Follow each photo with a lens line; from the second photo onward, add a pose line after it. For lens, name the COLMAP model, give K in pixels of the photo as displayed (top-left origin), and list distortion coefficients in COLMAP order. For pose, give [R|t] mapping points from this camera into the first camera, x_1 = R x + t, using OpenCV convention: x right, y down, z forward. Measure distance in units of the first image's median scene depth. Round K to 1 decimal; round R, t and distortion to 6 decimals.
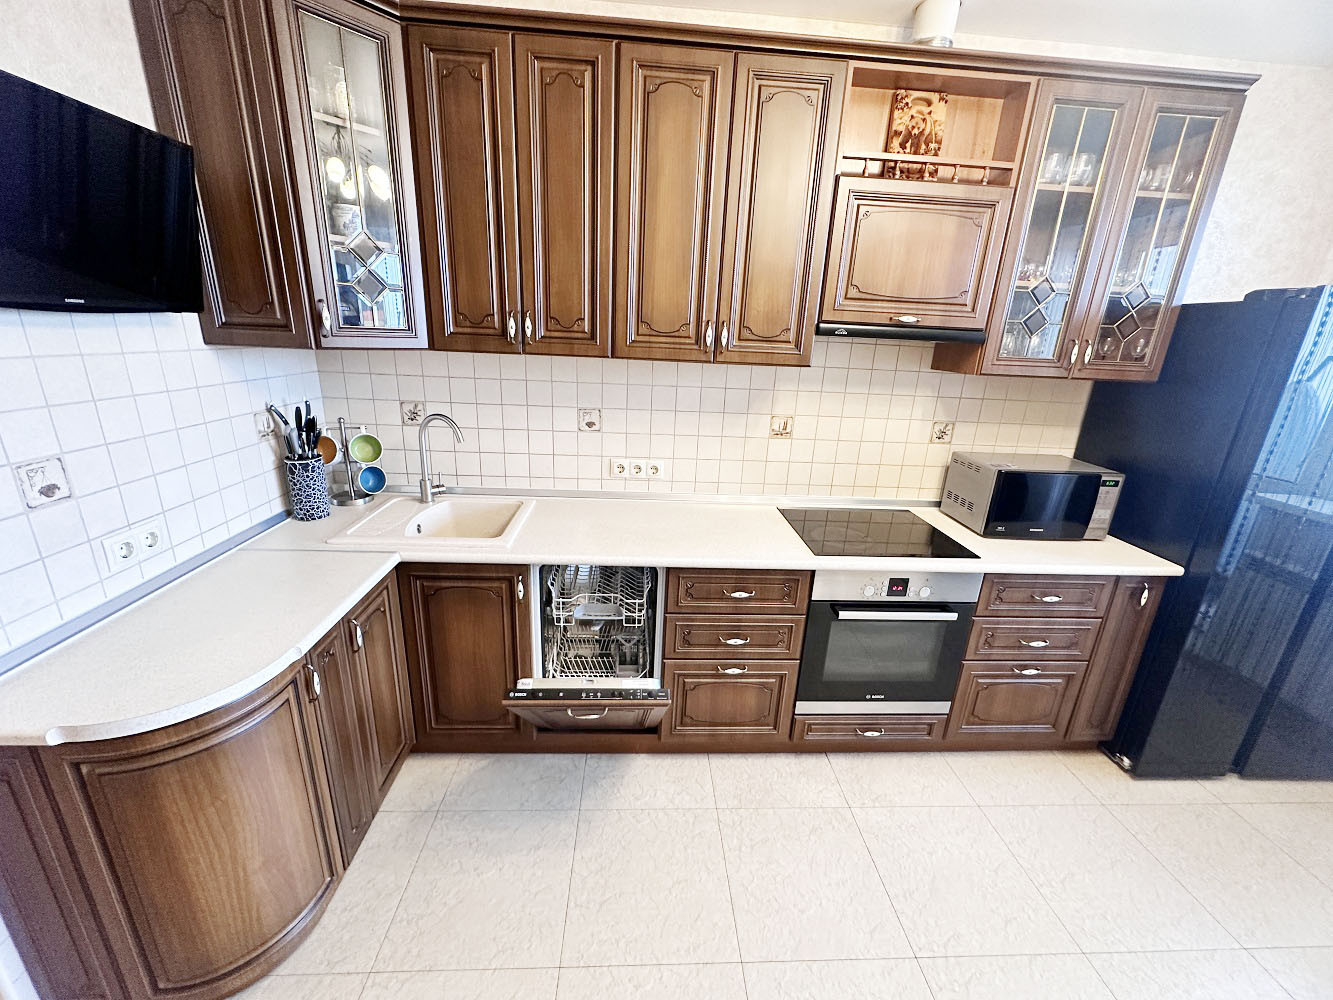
lens RADIAL K [[530.1, 0, 667.8], [0, 530.1, 500.3], [0, 0, 1]] dist [-0.001698, 0.000546]
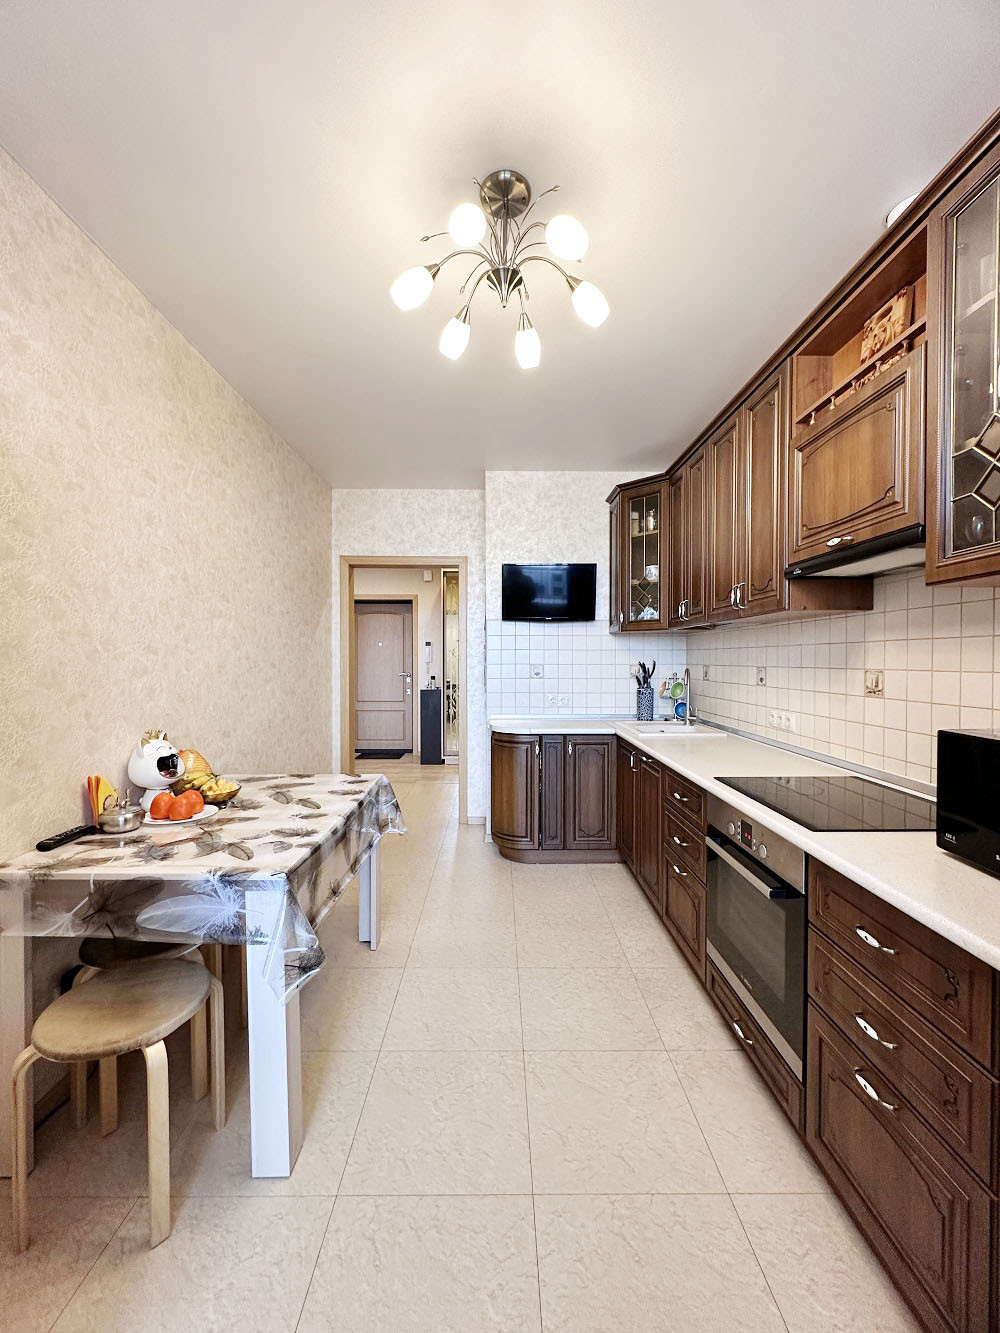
lens RADIAL K [[531.4, 0, 499.0], [0, 531.4, 667.5], [0, 0, 1]] dist [-0.001661, 0.000756]
pose [[-0.046826, -0.030221, -0.998446, 1.342255], [-0.305203, 0.952177, -0.014507, 0.040066], [0.951136, 0.304049, -0.053810, 0.575024]]
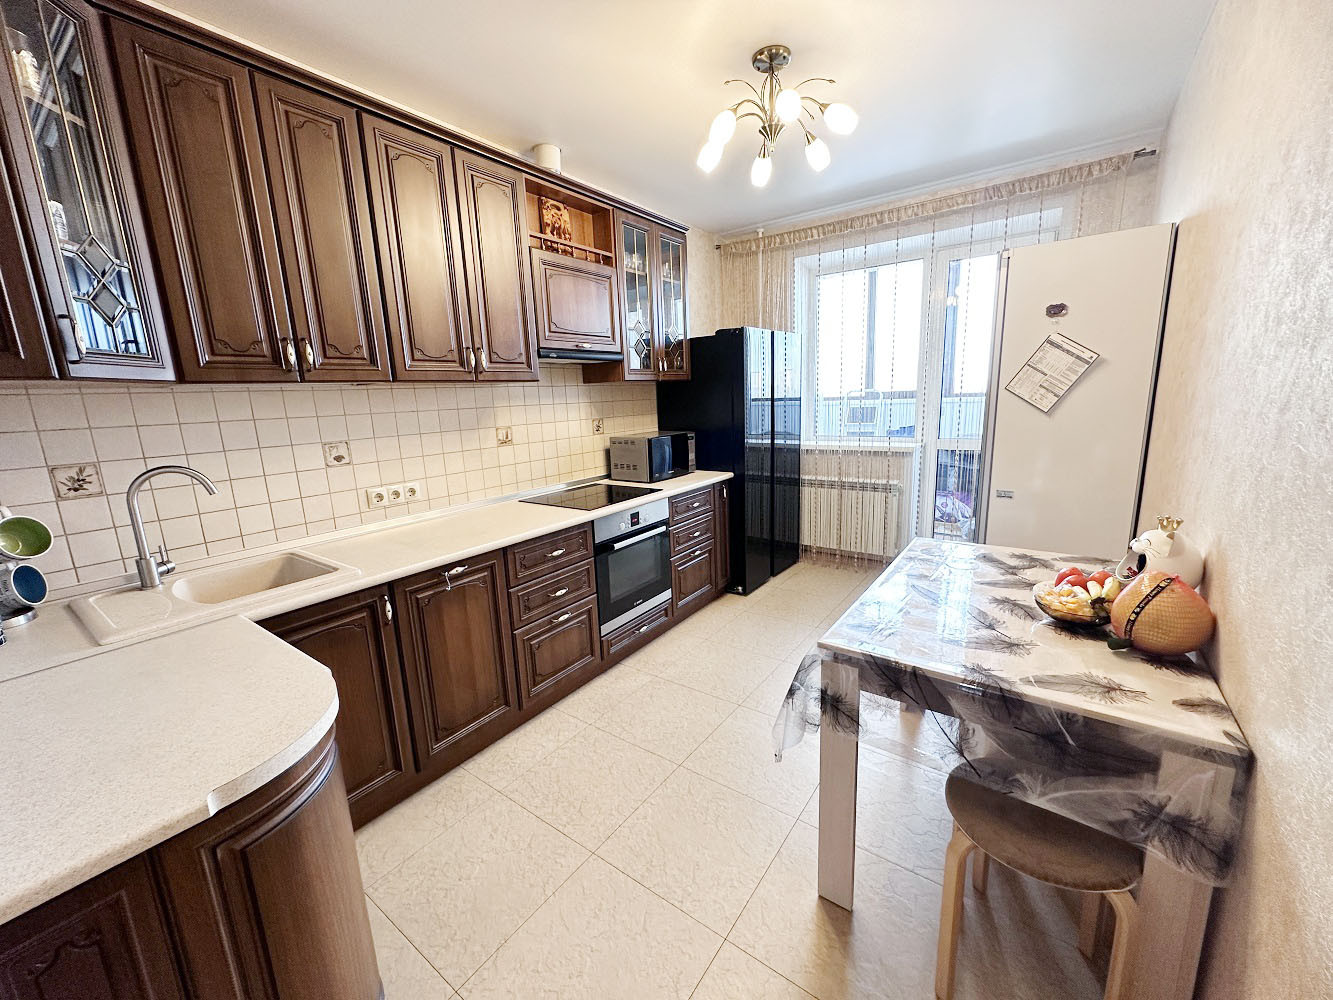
lens RADIAL K [[531.4, 0, 667.0], [0, 531.4, 500.3], [0, 0, 1]] dist [-0.001661, 0.000756]
pose [[0.626577, -0.220965, 0.747379, -0.615361], [0.298706, 0.953823, 0.031576, 0.093312], [-0.719844, 0.203462, 0.663647, -0.068317]]
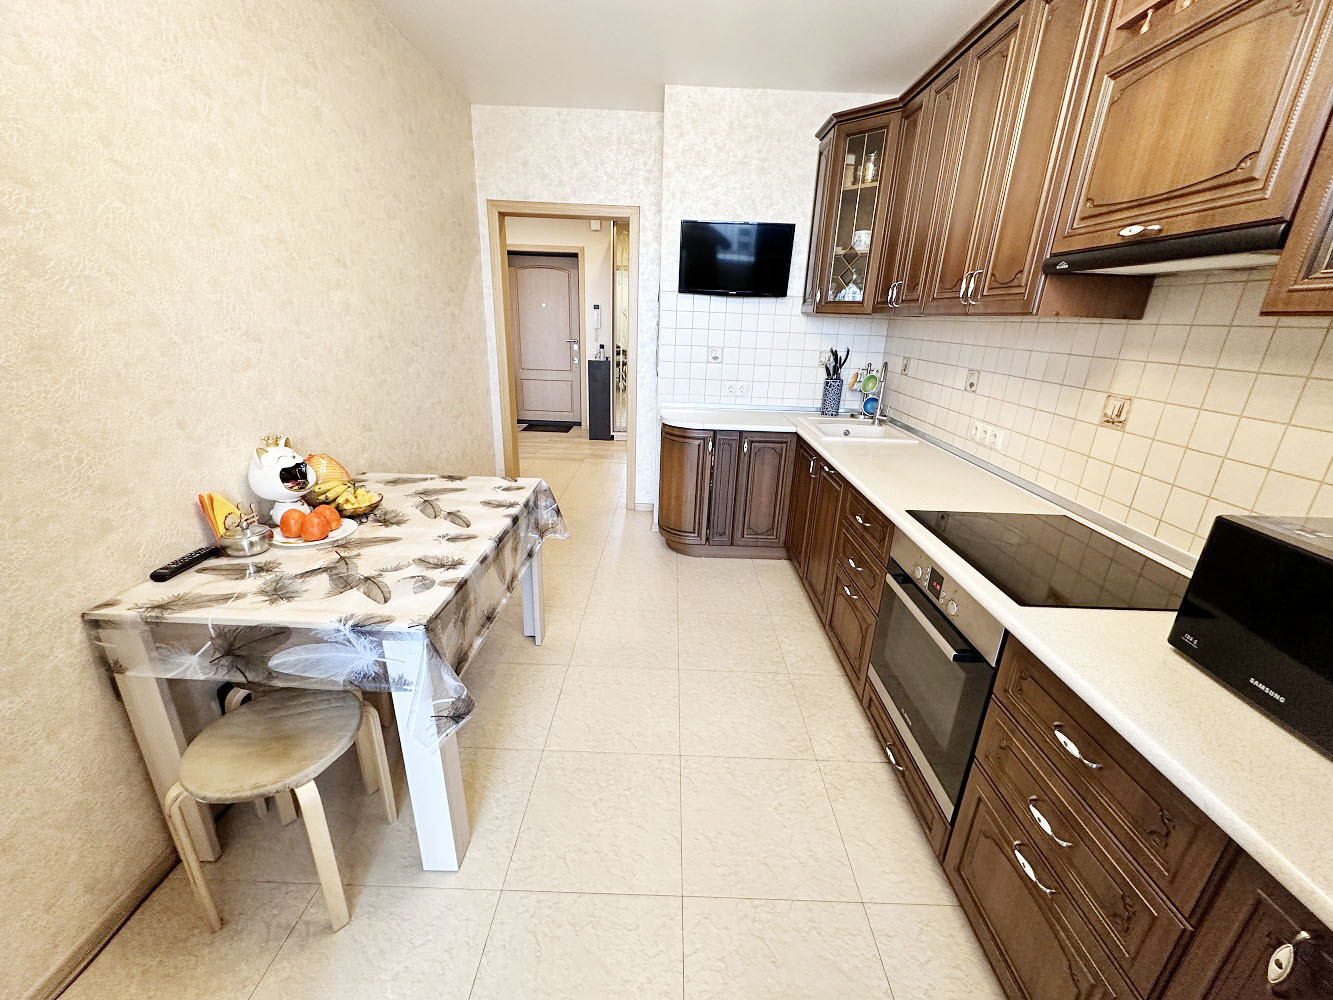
lens RADIAL K [[531.4, 0, 667.0], [0, 531.4, 500.3], [0, 0, 1]] dist [-0.001661, 0.000756]
pose [[-0.059372, 0.282900, -0.957310, 1.189586], [-0.338149, 0.896604, 0.285932, -0.039436], [0.939218, 0.340690, 0.042429, 0.545654]]
